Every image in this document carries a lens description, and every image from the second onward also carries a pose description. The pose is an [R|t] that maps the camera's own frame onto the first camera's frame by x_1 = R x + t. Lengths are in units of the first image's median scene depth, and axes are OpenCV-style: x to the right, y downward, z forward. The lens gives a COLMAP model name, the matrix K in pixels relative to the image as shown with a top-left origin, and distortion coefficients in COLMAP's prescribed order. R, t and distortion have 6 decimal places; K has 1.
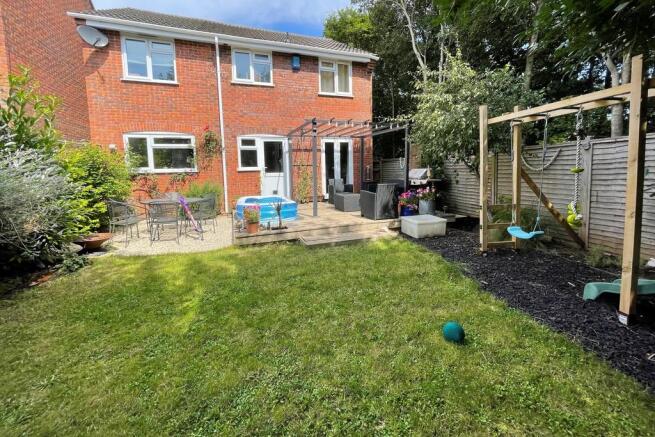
lens RADIAL K [[264.5, 0, 326.6], [0, 264.5, 192.3], [0, 0, 1]] dist [-0.002267, -0.001171]
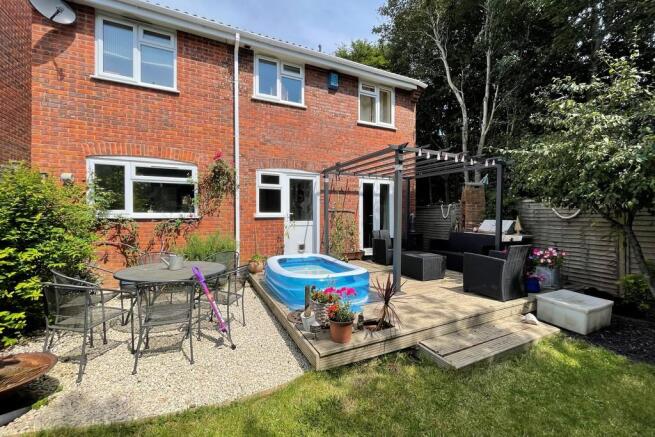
lens RADIAL K [[264.5, 0, 326.7], [0, 264.5, 214.7], [0, 0, 1]] dist [-0.002267, -0.001171]
pose [[0.994343, 0.022247, 0.103862, -0.313385], [-0.013566, 0.996411, -0.083558, -0.044702], [-0.105348, 0.081676, 0.991076, 0.385816]]
